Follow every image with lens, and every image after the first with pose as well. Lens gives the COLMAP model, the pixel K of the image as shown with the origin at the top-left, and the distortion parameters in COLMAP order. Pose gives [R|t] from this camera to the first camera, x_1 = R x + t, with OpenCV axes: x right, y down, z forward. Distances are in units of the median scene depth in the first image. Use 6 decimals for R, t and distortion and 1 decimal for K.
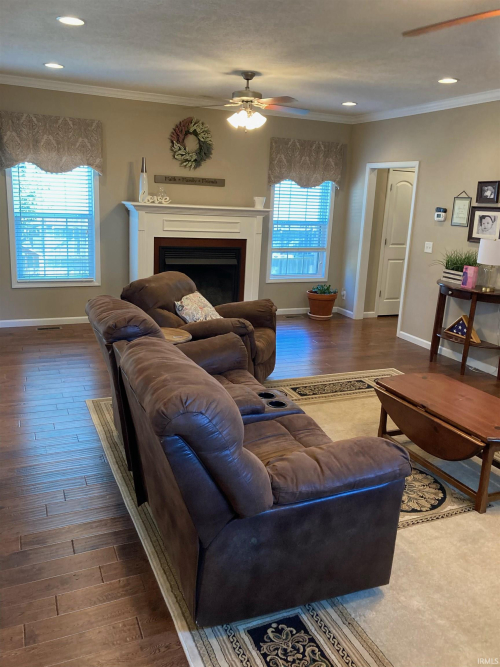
lens RADIAL K [[546.8, 0, 250.0], [0, 546.8, 333.5], [0, 0, 1]] dist [0.008161, -0.000611]
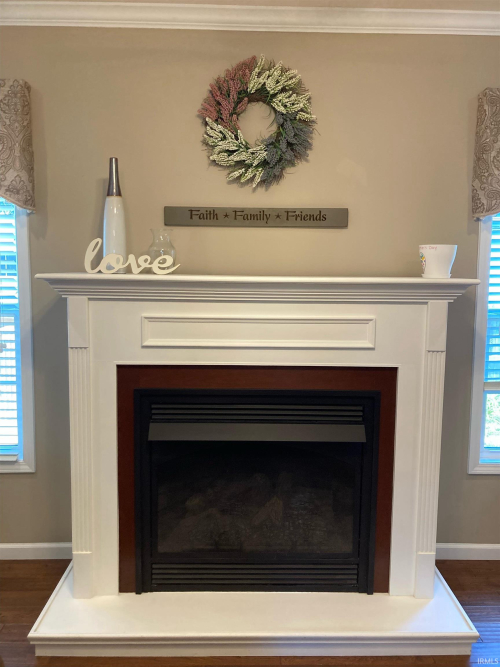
lens RADIAL K [[546.8, 0, 250.0], [0, 546.8, 333.5], [0, 0, 1]] dist [0.008161, -0.000611]
pose [[0.924791, -0.000742, -0.380475, 0.038196], [-0.059572, 0.987382, -0.146721, -0.140949], [0.375783, 0.158352, 0.913078, 0.664498]]
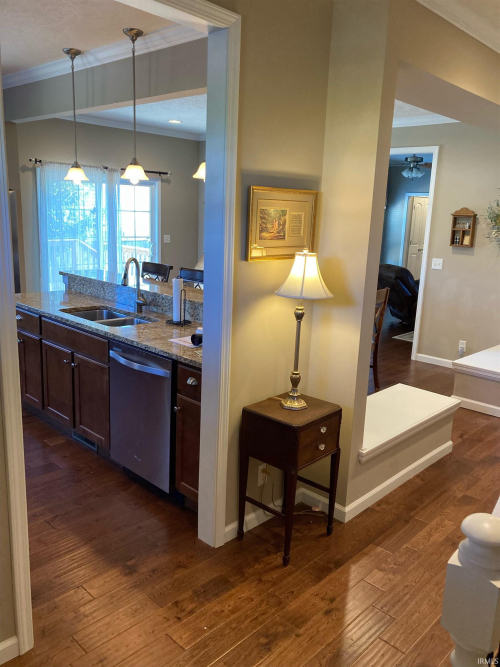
lens RADIAL K [[546.8, 0, 250.0], [0, 546.8, 333.5], [0, 0, 1]] dist [0.008161, -0.000611]
pose [[0.921714, -0.100049, 0.374745, -1.225468], [0.104168, 0.994516, 0.009306, 0.071249], [-0.373621, 0.030459, 0.927081, -0.521651]]
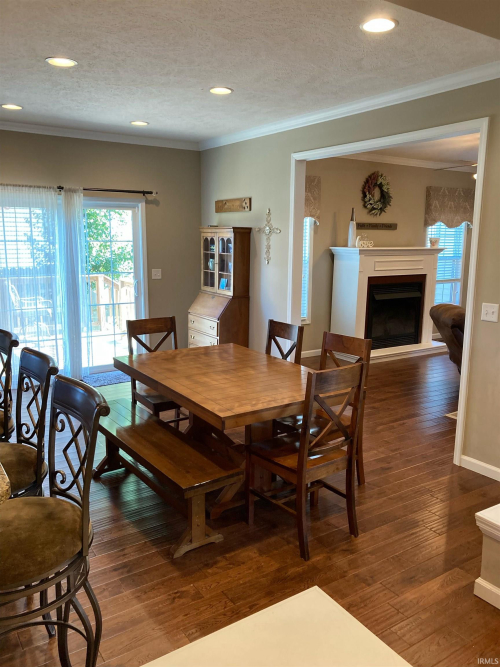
lens RADIAL K [[546.8, 0, 250.0], [0, 546.8, 333.5], [0, 0, 1]] dist [0.008161, -0.000611]
pose [[0.983670, -0.072053, 0.164927, -0.574593], [0.083426, 0.994514, -0.063097, -0.008739], [-0.159476, 0.075826, 0.984285, -0.056202]]
